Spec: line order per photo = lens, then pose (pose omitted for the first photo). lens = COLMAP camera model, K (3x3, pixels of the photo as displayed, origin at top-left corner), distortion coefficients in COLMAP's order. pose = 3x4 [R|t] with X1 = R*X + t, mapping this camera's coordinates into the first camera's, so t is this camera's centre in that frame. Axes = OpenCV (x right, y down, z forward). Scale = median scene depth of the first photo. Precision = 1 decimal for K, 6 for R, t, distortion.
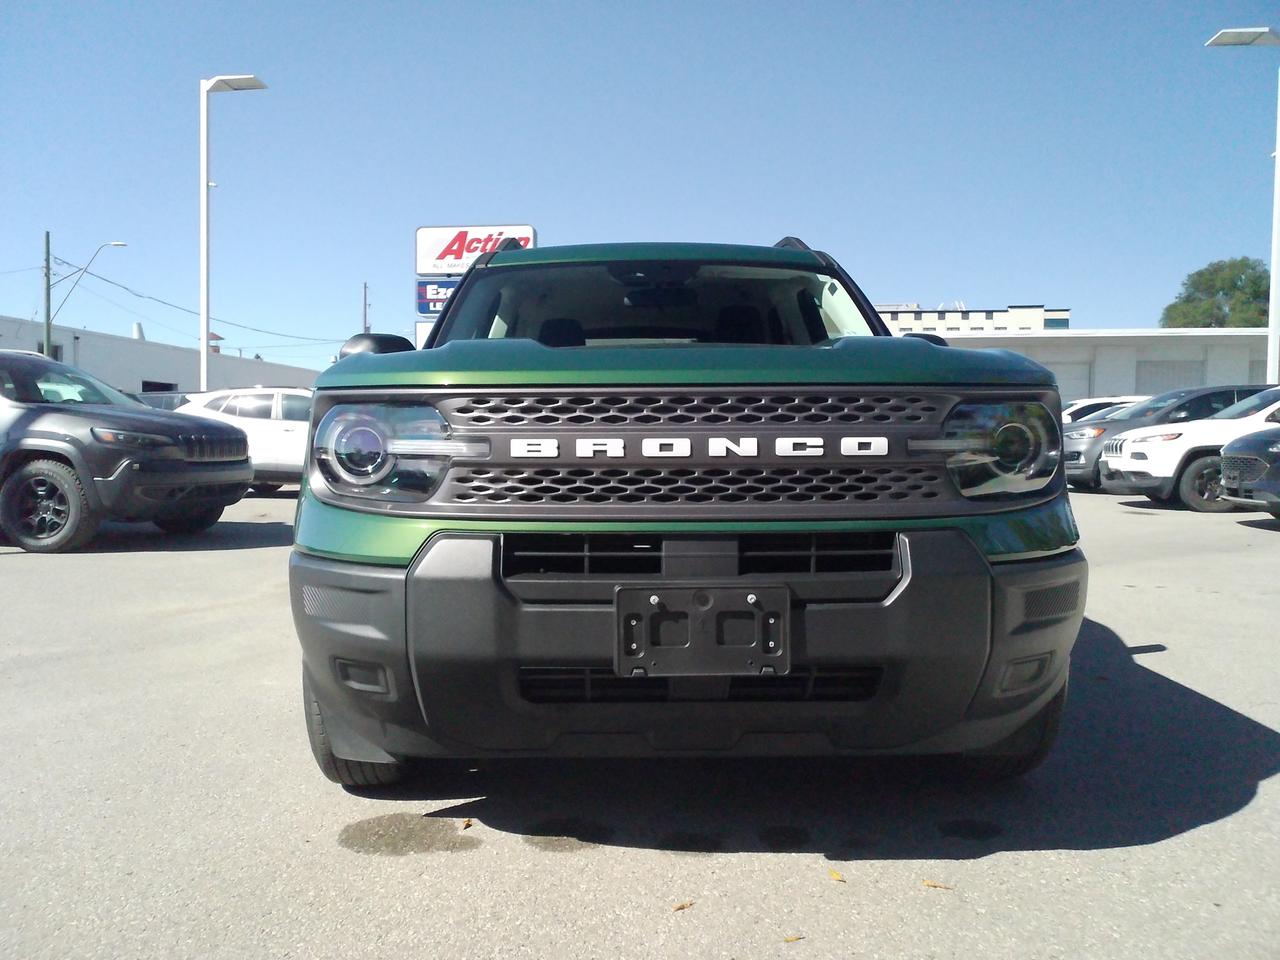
lens RADIAL K [[965.8, 0, 639.8], [0, 965.8, 469.1], [0, 0, 1]] dist [0.007468, -0.001597]
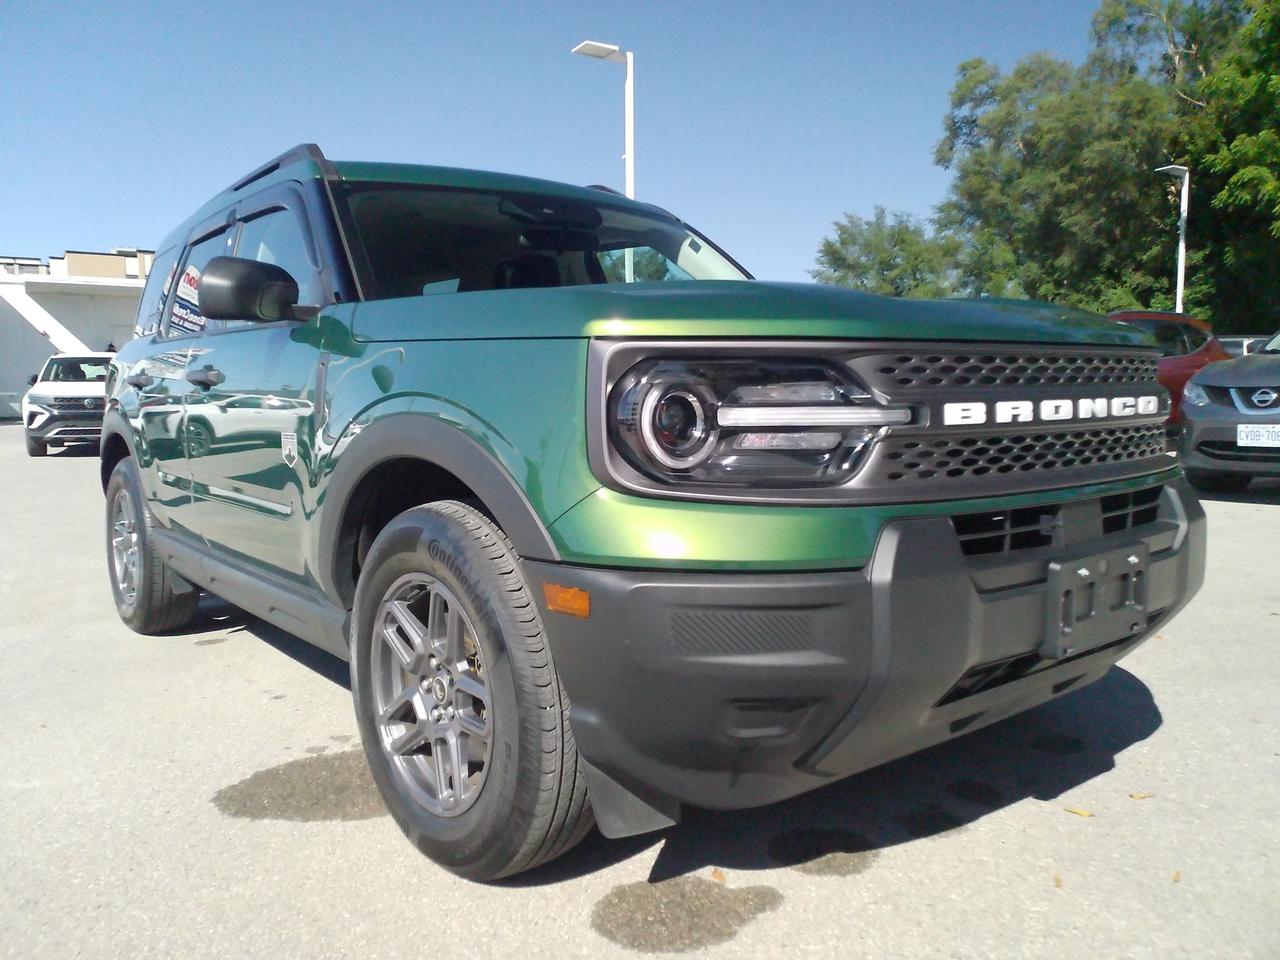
lens RADIAL K [[971.0, 0, 600.4], [0, 971.0, 478.7], [0, 0, 1]] dist [0.002777, -0.000214]
pose [[0.811147, -0.061130, 0.581639, -0.843799], [0.031488, 0.997645, 0.060939, -0.026610], [-0.583994, -0.031116, 0.811161, 0.468216]]
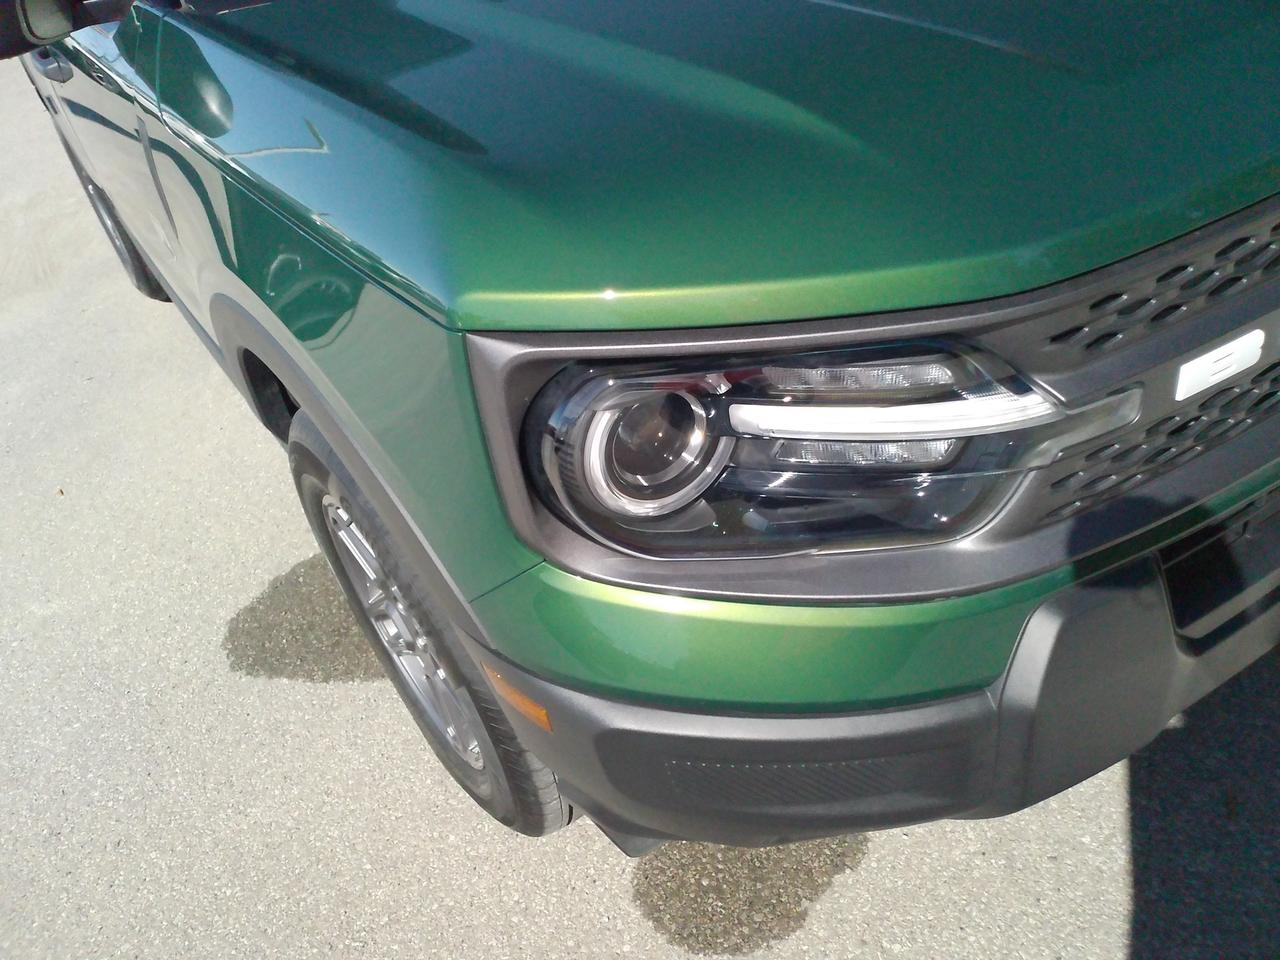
lens RADIAL K [[986.3, 0, 606.2], [0, 986.3, 480.0], [0, 0, 1]] dist [0.003435, 0.001488]
pose [[0.836629, -0.434103, 0.334077, -0.494457], [0.179528, 0.793499, 0.581489, -0.276892], [-0.517516, -0.426514, 0.741797, 0.758846]]
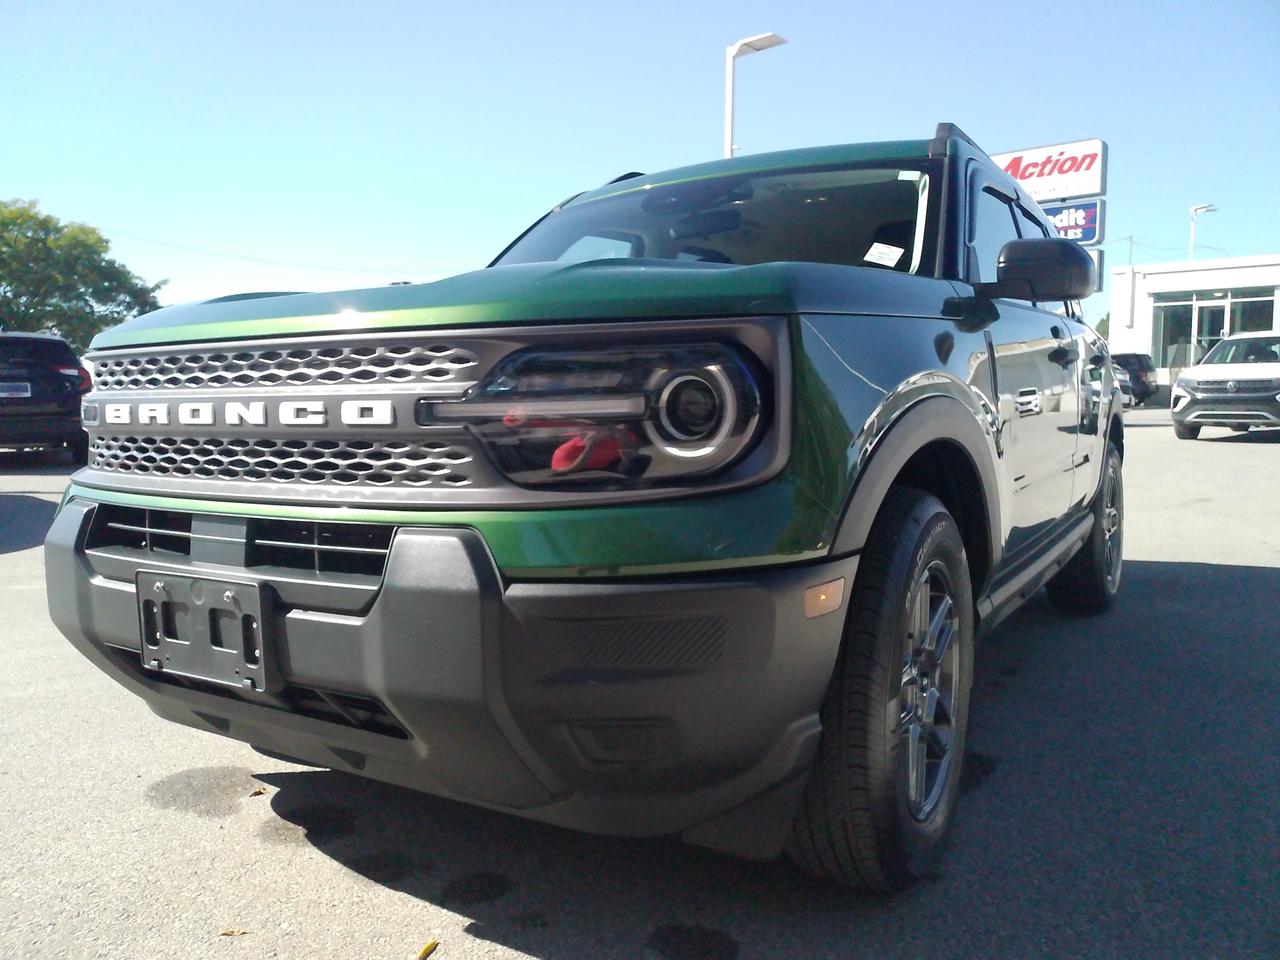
lens RADIAL K [[992.6, 0, 642.5], [0, 992.6, 480.5], [0, 0, 1]] dist [0.006285, 0.005788]
pose [[0.839985, 0.038363, -0.541252, 0.810364], [-0.005476, 0.998046, 0.062241, -0.019112], [0.542582, -0.049317, 0.838554, 0.440669]]
